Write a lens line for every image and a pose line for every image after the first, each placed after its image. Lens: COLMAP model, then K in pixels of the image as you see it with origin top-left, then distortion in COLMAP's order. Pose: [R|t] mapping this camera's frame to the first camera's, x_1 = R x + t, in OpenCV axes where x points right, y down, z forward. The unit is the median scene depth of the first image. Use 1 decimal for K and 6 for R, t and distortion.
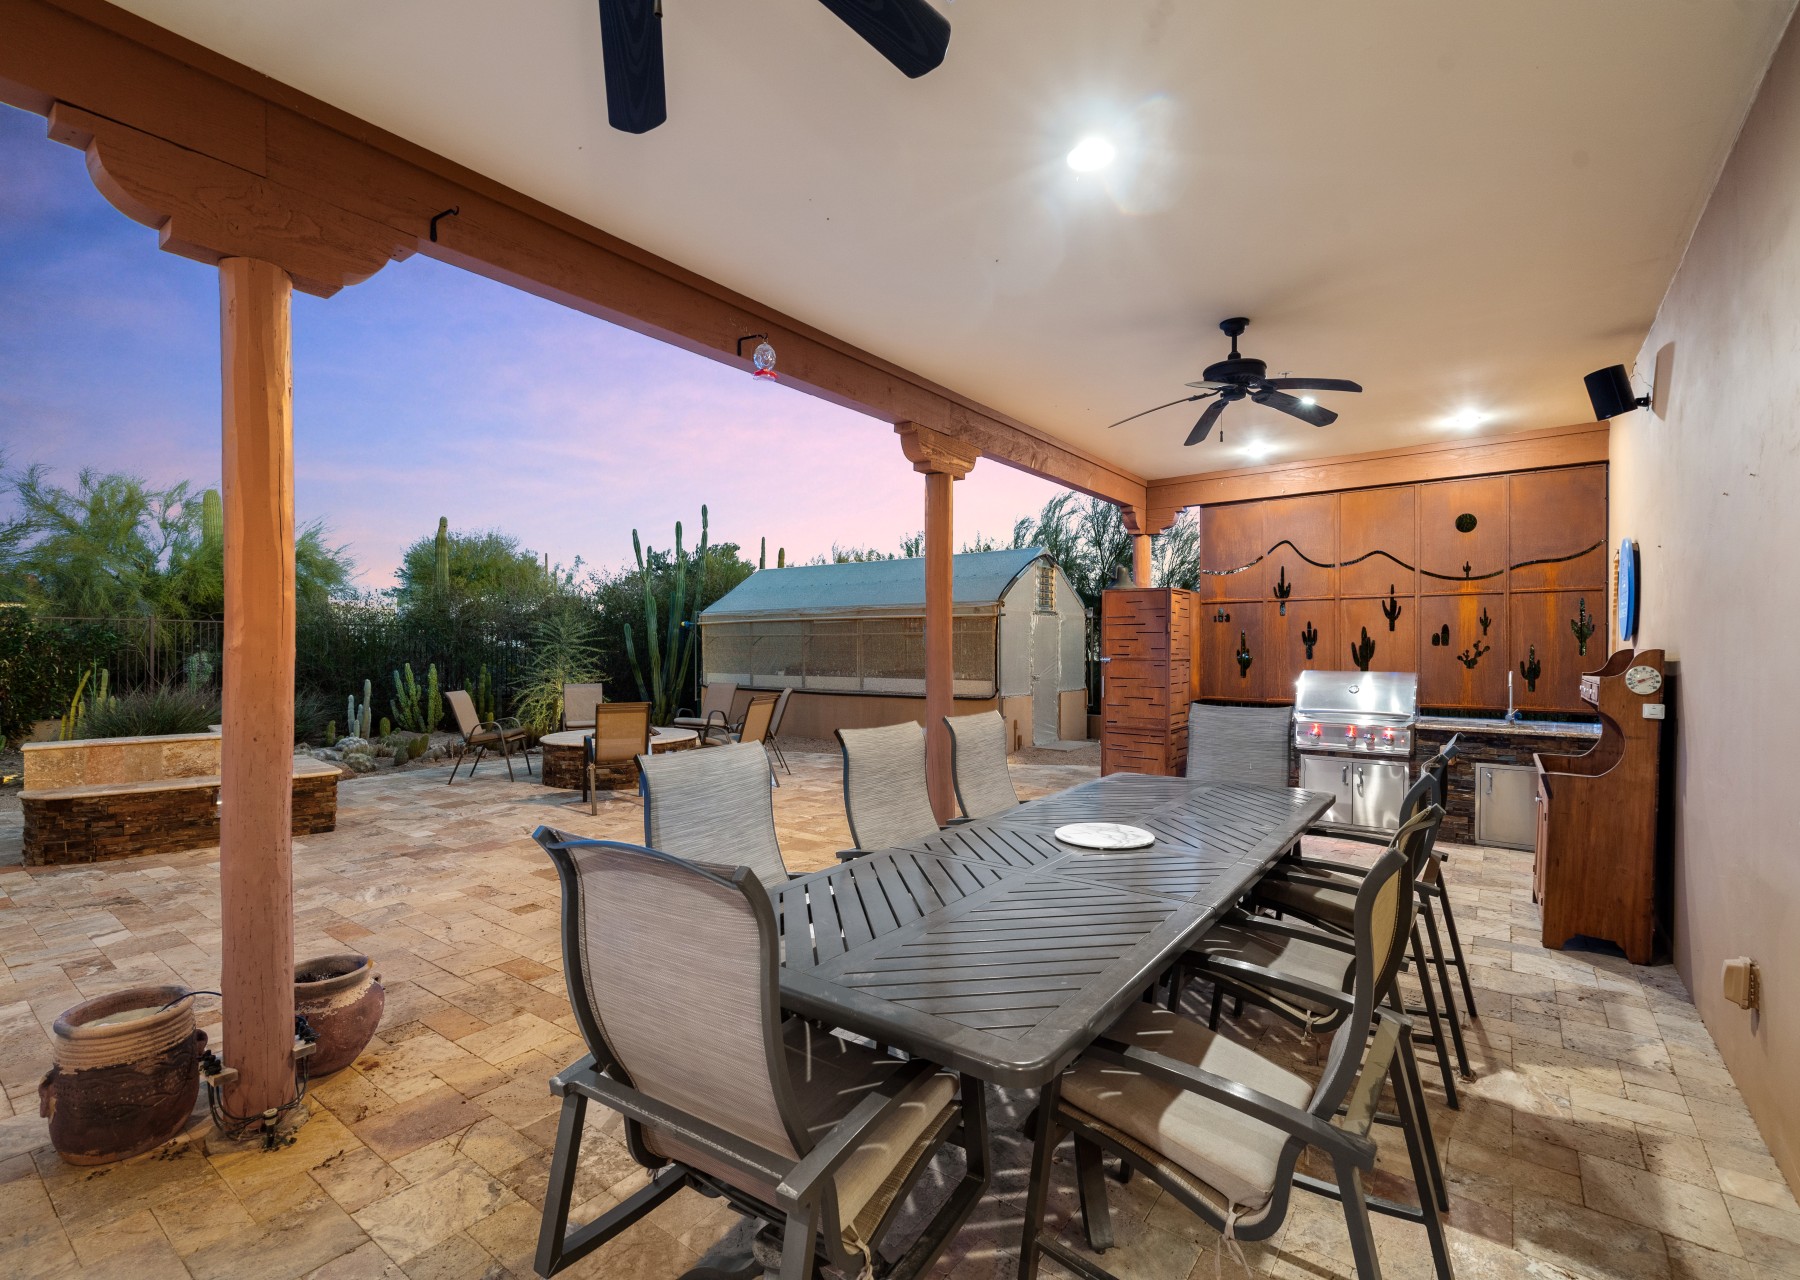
lens RADIAL K [[819.9, 0, 900.3], [0, 819.9, 650.5], [0, 0, 1]] dist [-0.004352, 0.001861]
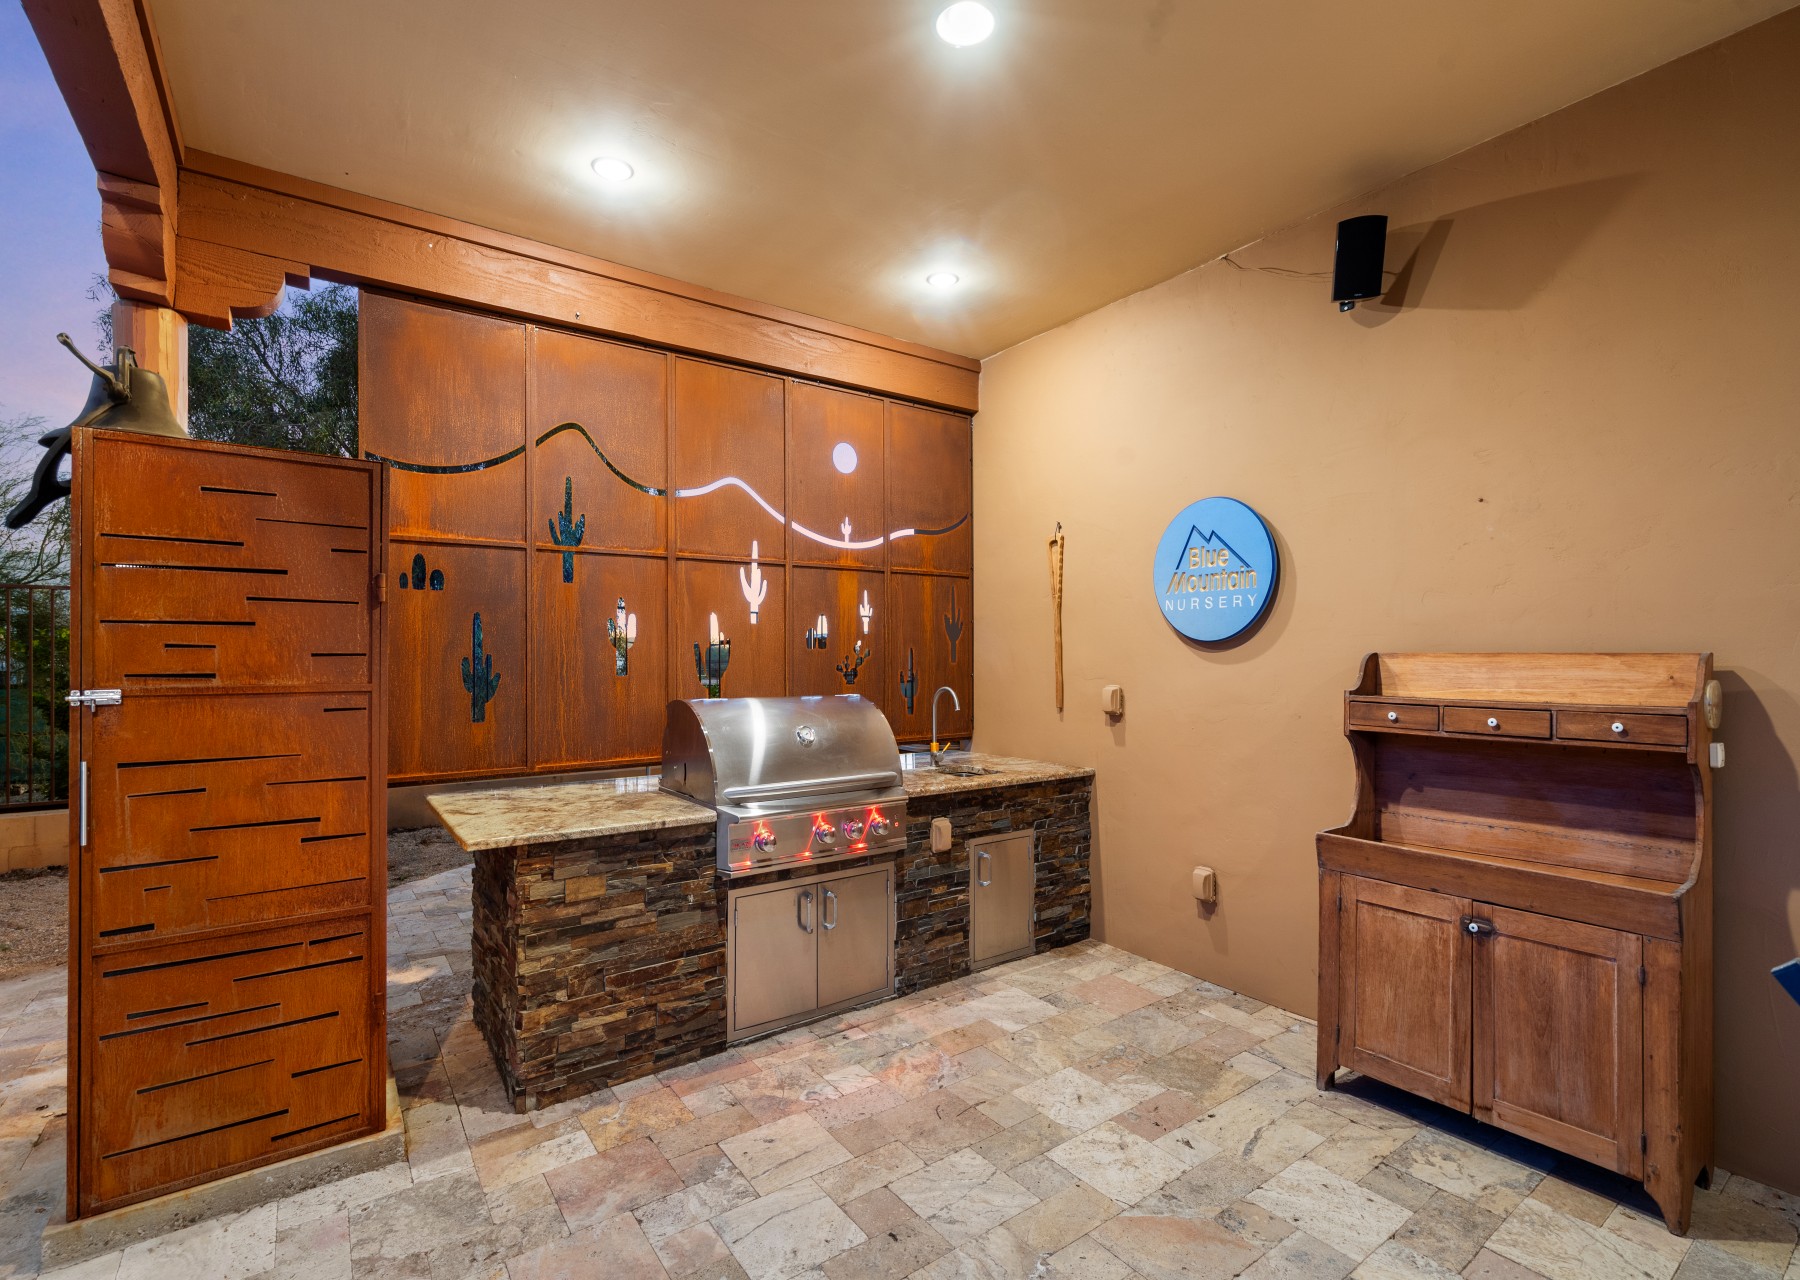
lens RADIAL K [[819.9, 0, 907.3], [0, 819.9, 653.5], [0, 0, 1]] dist [-0.004352, 0.001861]
pose [[0.316872, -0.001125, 0.948468, 0.088840], [0.007125, 0.999974, -0.001195, -0.000819], [-0.948442, 0.007137, 0.316872, 0.691998]]
